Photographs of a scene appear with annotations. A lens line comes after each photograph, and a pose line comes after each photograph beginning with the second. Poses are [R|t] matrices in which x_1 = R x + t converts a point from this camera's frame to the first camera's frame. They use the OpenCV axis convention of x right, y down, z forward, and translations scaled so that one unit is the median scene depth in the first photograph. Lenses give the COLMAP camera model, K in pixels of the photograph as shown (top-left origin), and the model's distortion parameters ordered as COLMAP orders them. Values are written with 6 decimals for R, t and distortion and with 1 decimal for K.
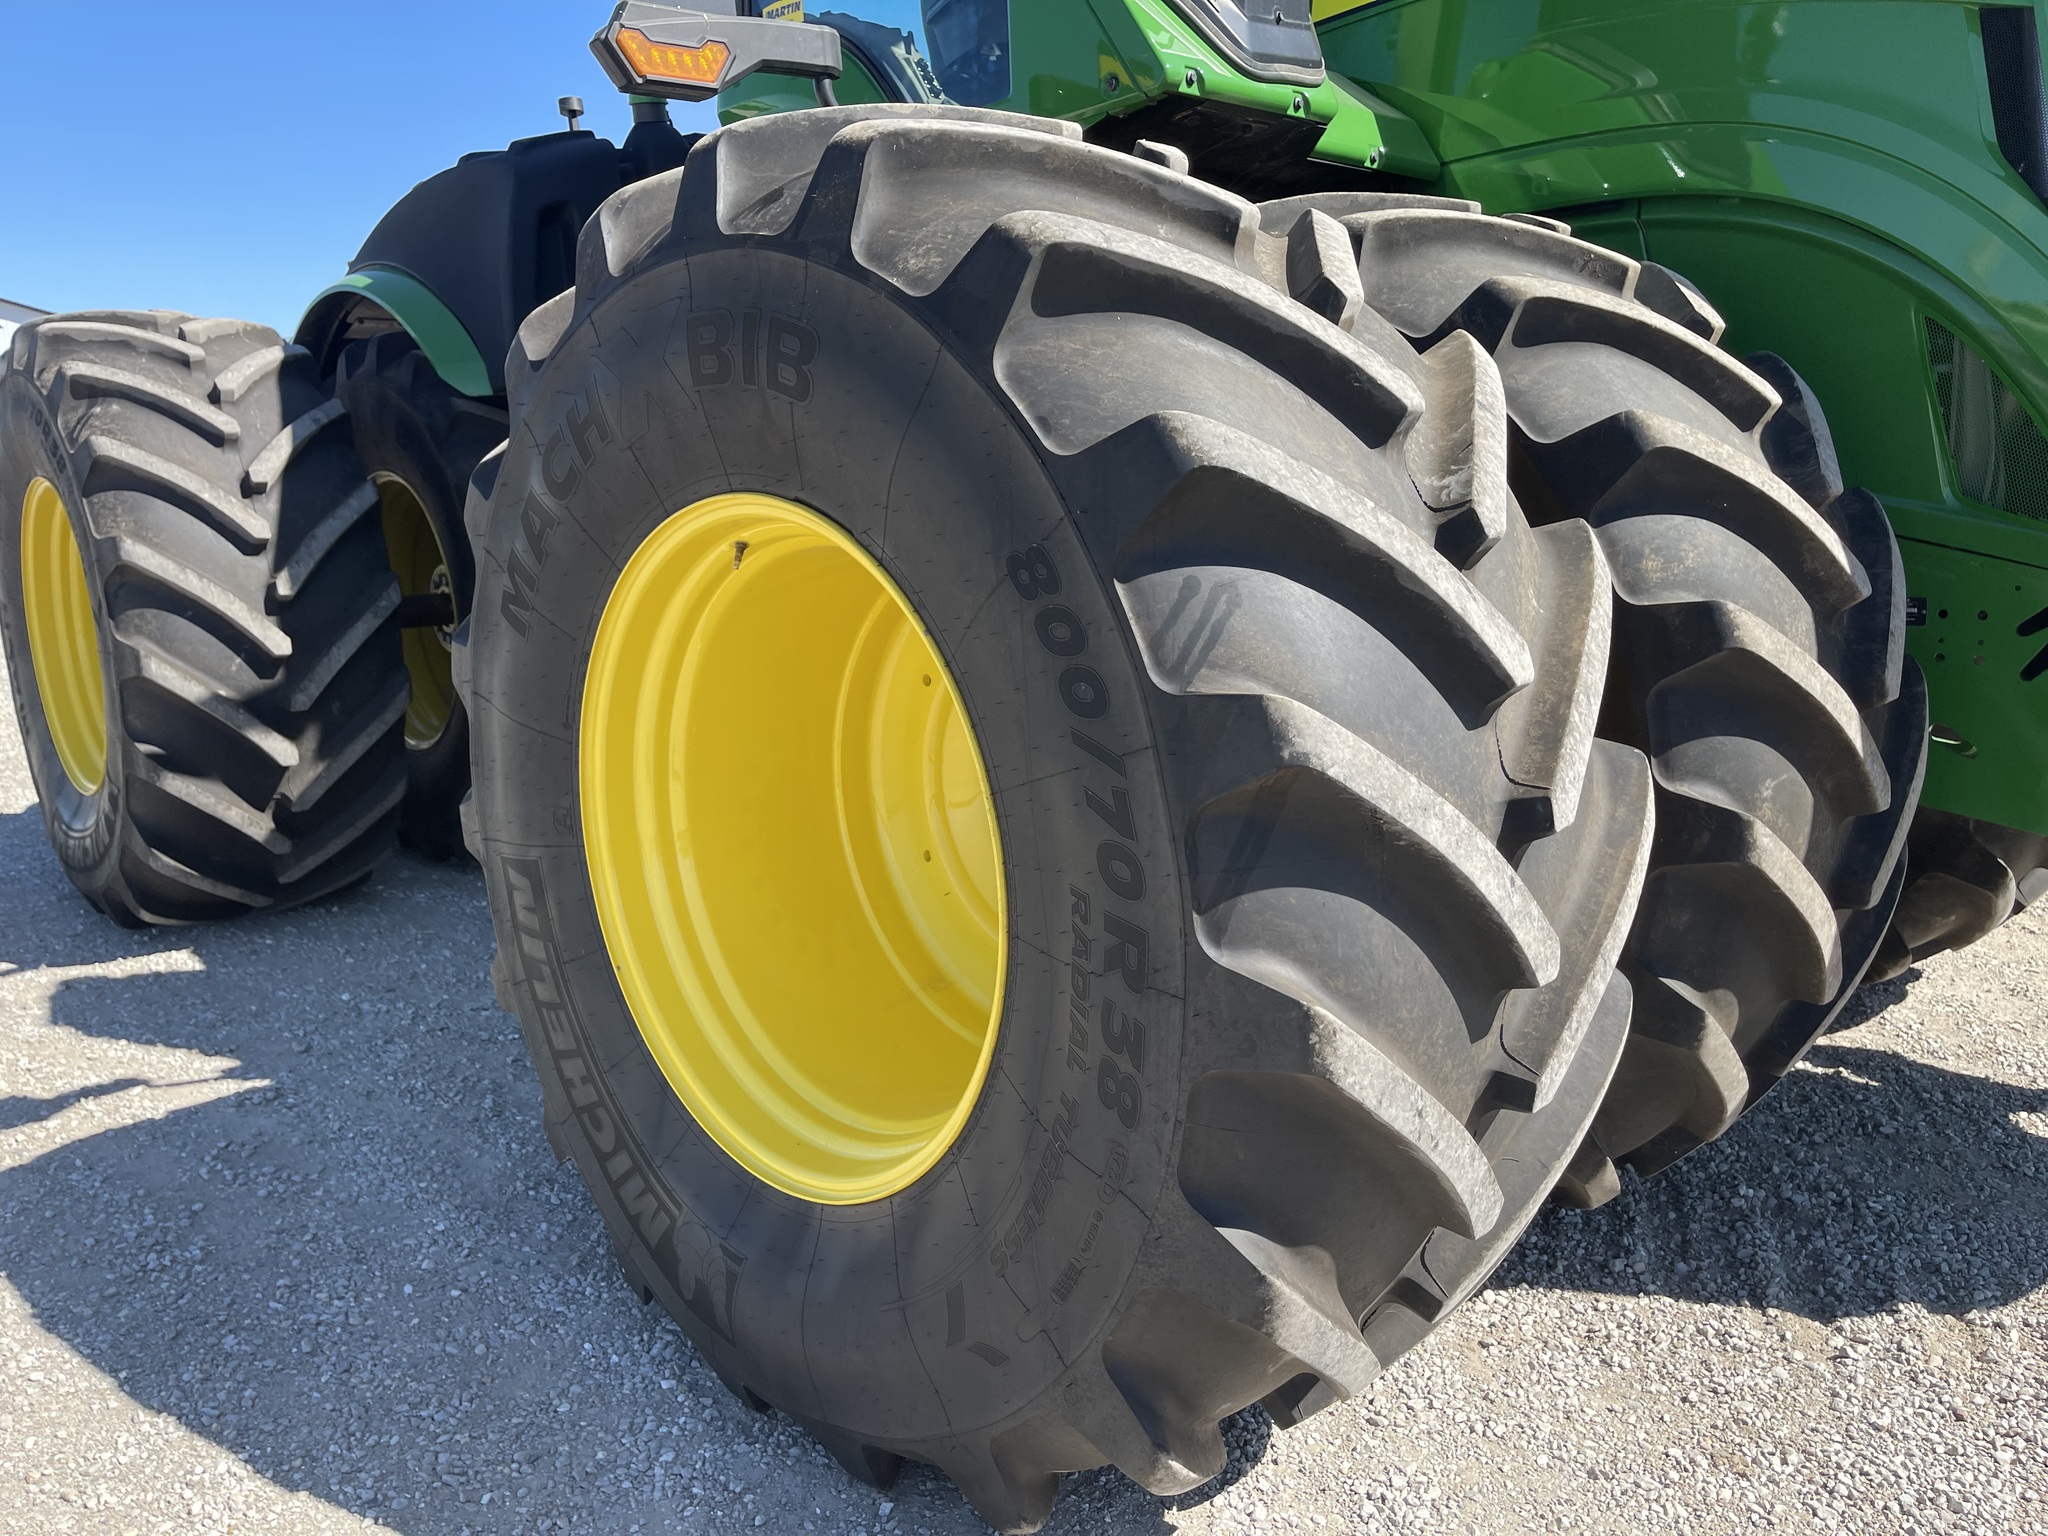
lens RADIAL K [[1542.6, 0, 1027.2], [0, 1542.6, 797.5], [0, 0, 1]] dist [0.059188, -0.075027]
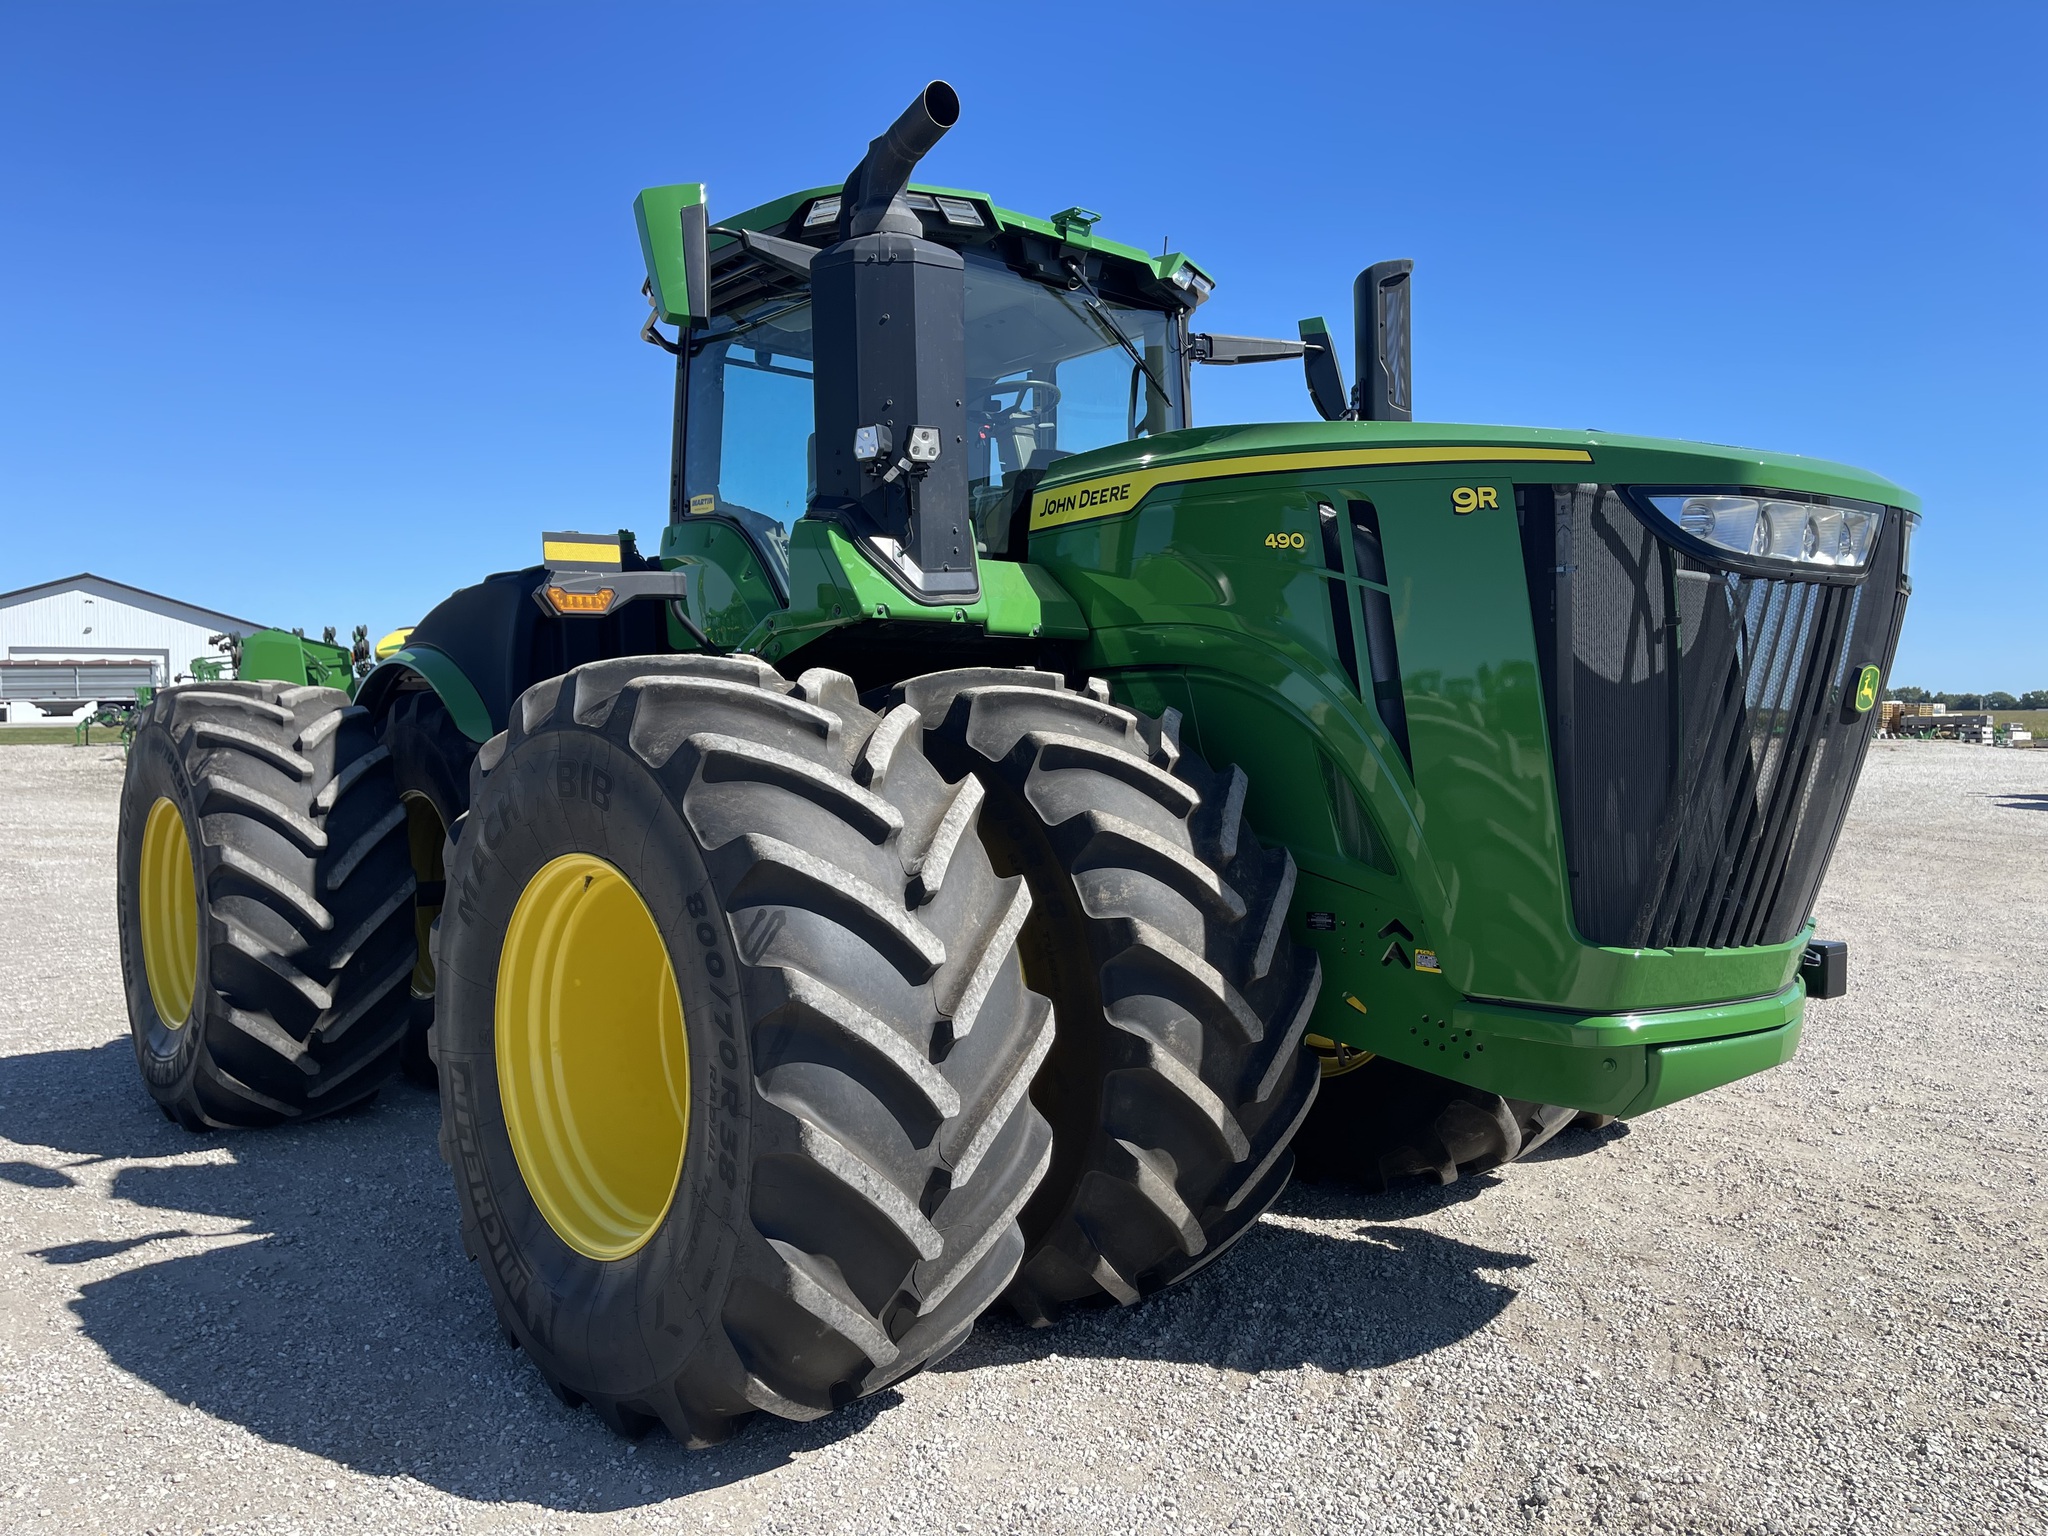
lens RADIAL K [[1542.6, 0, 1027.2], [0, 1542.6, 797.5], [0, 0, 1]] dist [0.059188, -0.075027]
pose [[0.999611, 0.012841, -0.024772, 0.339187], [-0.016886, 0.985176, -0.170716, 0.038060], [0.022213, 0.171067, 0.985009, -0.708231]]
